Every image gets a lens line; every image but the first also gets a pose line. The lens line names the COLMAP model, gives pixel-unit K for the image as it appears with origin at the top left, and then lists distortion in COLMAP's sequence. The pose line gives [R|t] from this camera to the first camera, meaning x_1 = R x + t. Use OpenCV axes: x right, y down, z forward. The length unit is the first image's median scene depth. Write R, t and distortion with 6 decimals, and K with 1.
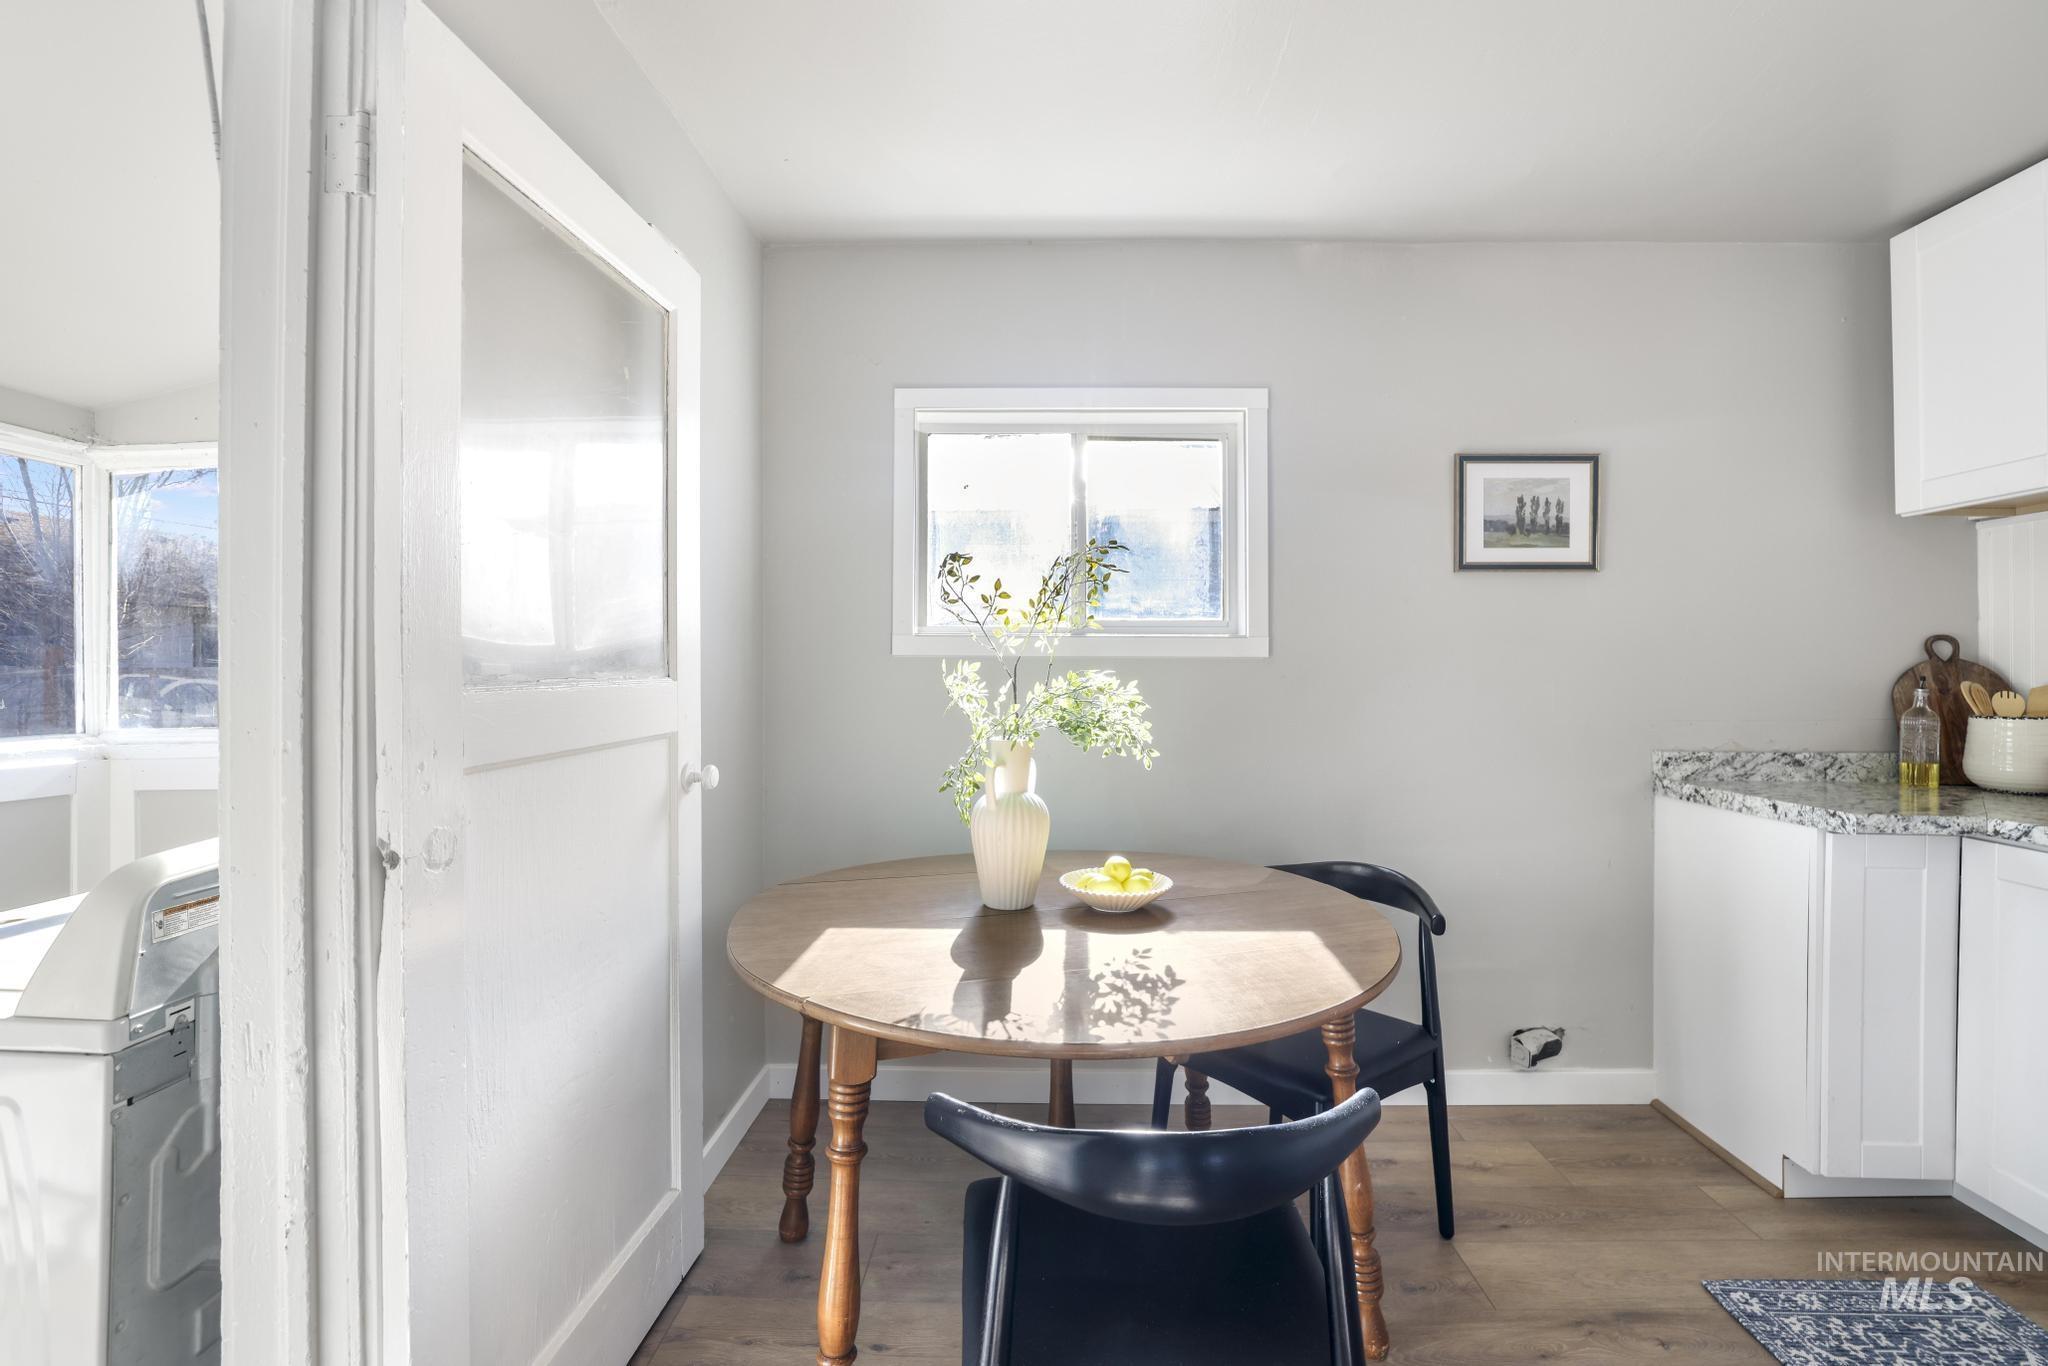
lens RADIAL K [[921.6, 0, 1026.5], [0, 921.6, 664.1], [0, 0, 1]] dist [-0.050191, 0.021644]
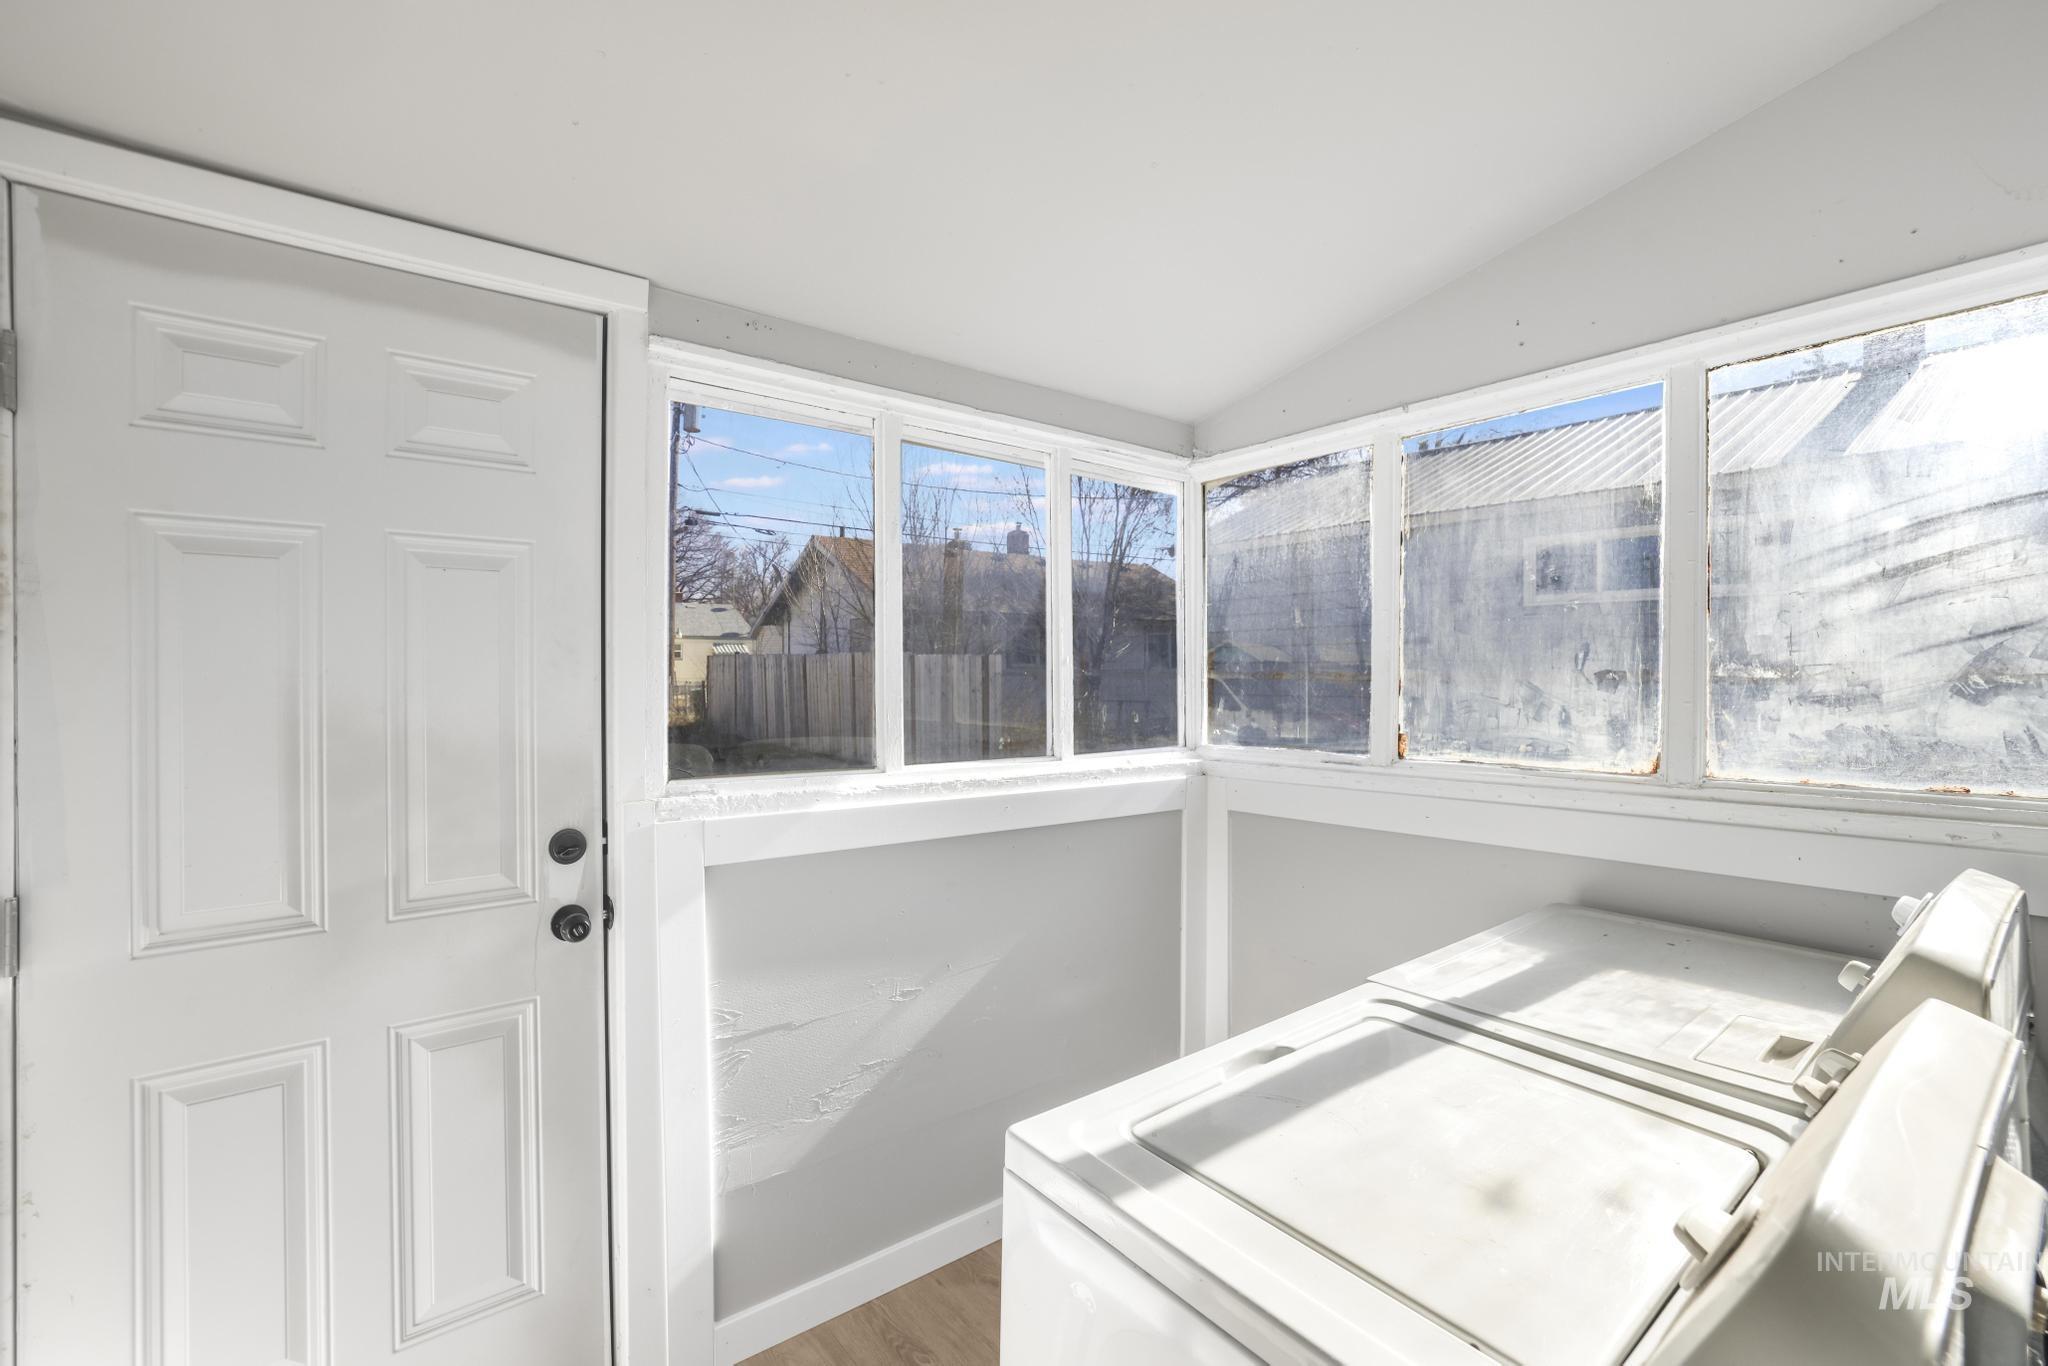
lens RADIAL K [[920.2, 0, 1026.5], [0, 920.2, 675.7], [0, 0, 1]] dist [-0.053045, 0.024286]
pose [[0.636981, 0.010694, -0.770805, -0.399086], [0.001255, 0.999888, 0.014909, -0.019875], [0.770878, -0.010464, 0.636896, 0.216912]]
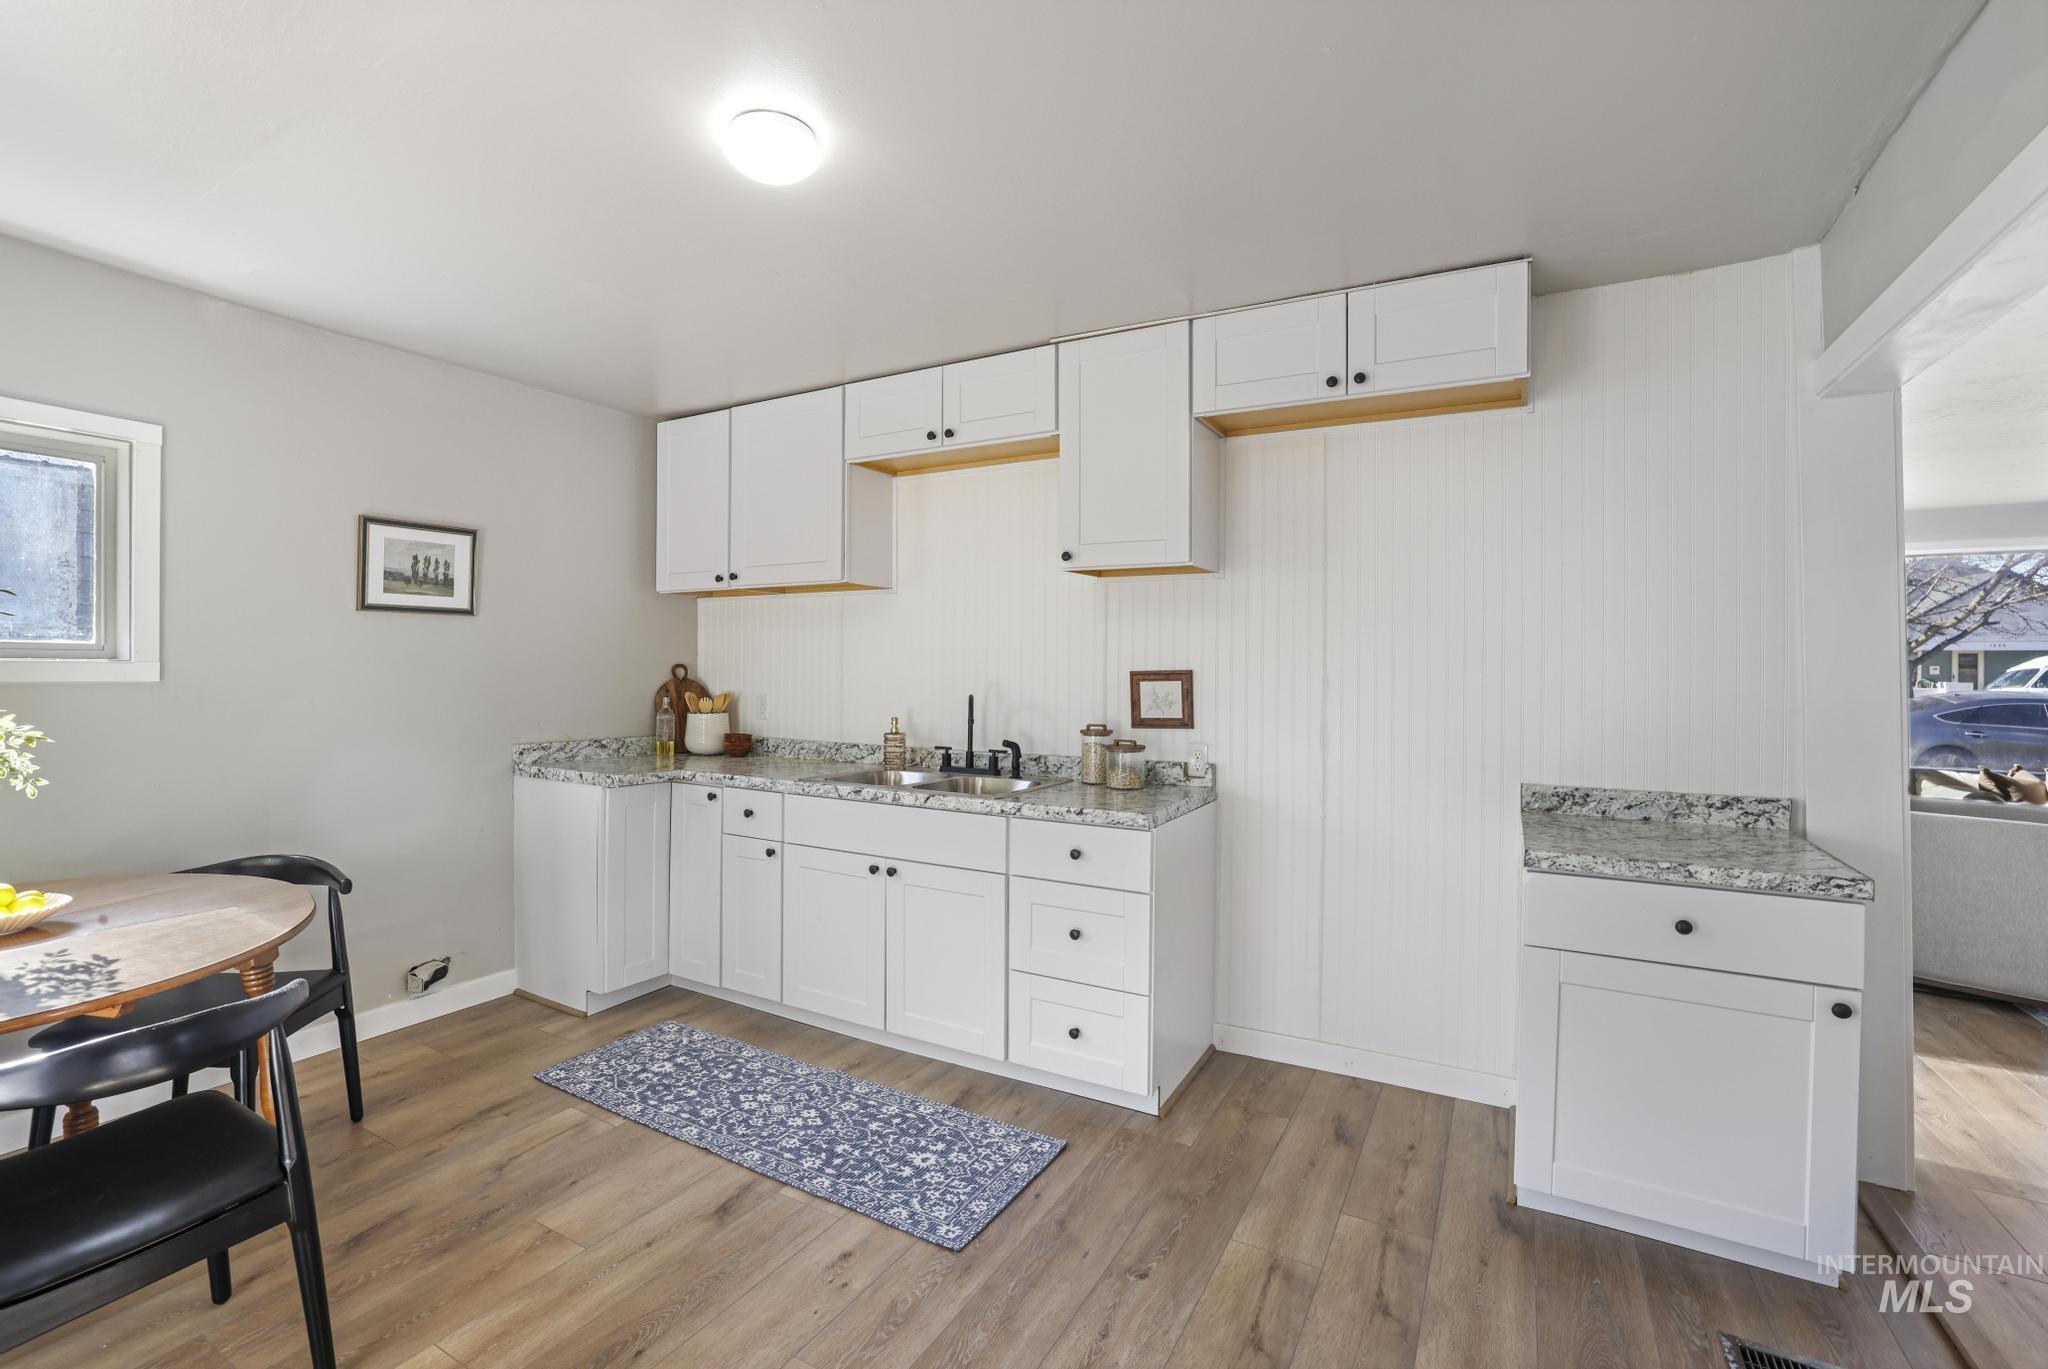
lens RADIAL K [[912.1, 0, 1027.7], [0, 912.1, 671.7], [0, 0, 1]] dist [-0.050731, 0.022313]
pose [[0.463917, -0.000957, 0.885878, -0.181497], [-0.014372, 0.999860, 0.008606, -0.042533], [-0.885762, -0.016725, 0.463839, -0.368876]]
